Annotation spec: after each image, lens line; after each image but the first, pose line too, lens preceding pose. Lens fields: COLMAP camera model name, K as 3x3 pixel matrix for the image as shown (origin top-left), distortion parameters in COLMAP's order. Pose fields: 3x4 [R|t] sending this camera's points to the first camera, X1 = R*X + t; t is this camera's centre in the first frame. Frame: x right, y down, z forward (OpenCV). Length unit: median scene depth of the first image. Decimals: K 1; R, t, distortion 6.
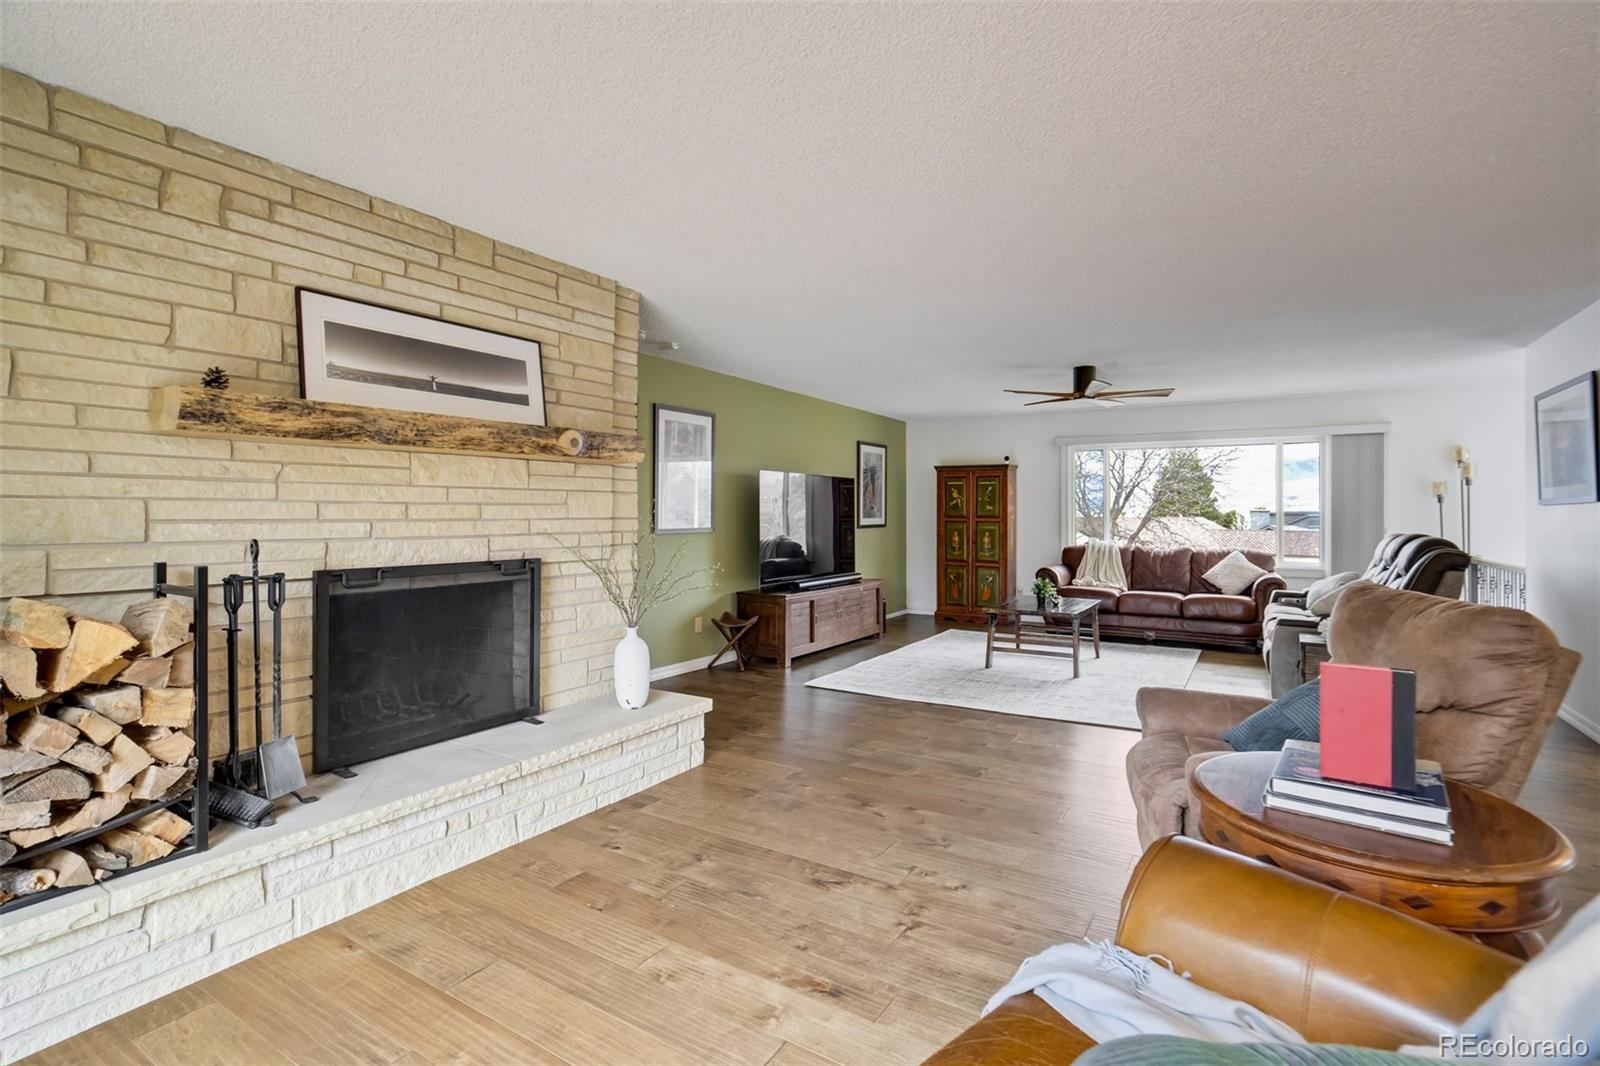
lens RADIAL K [[768.2, 0, 798.6], [0, 768.2, 505.7], [0, 0, 1]] dist [0.033311, 0.000591]
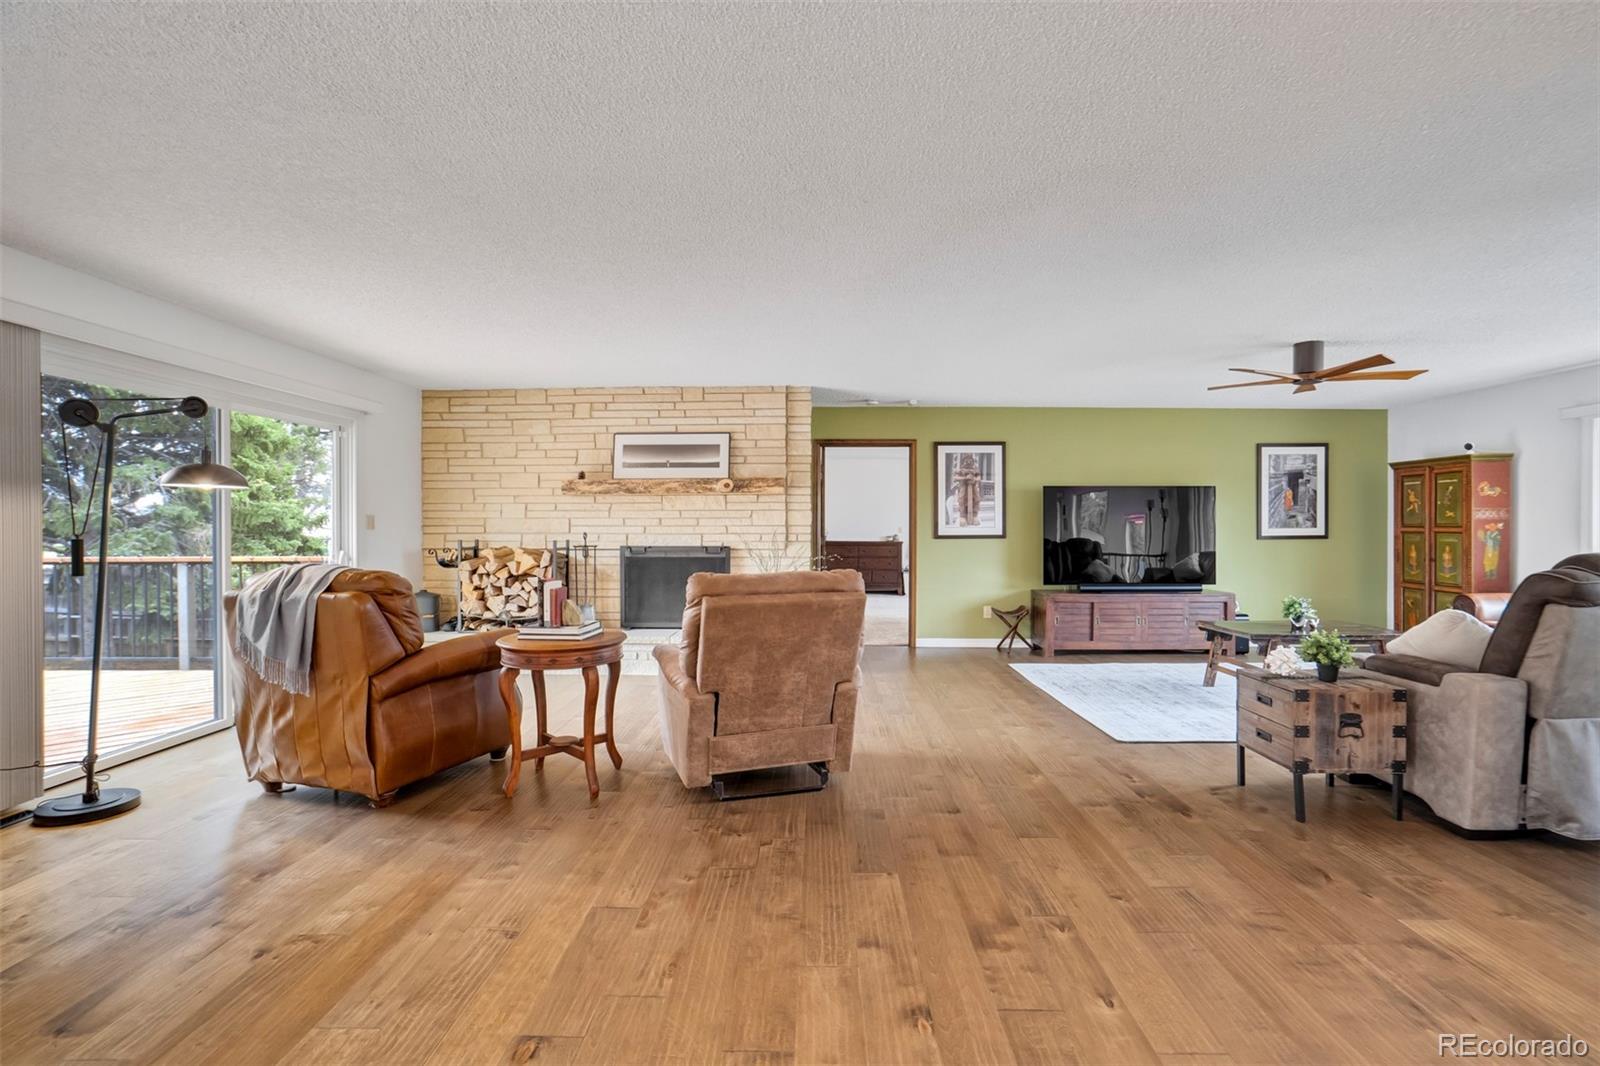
lens RADIAL K [[739.1, 0, 800.0], [0, 739.1, 533.0], [0, 0, 1]] dist [0.002217, 0.000846]
pose [[0.518877, 0.005444, -0.854831, 1.356254], [0.010152, 0.999870, 0.012530, 0.014642], [0.854789, -0.015180, 0.518754, 0.208325]]
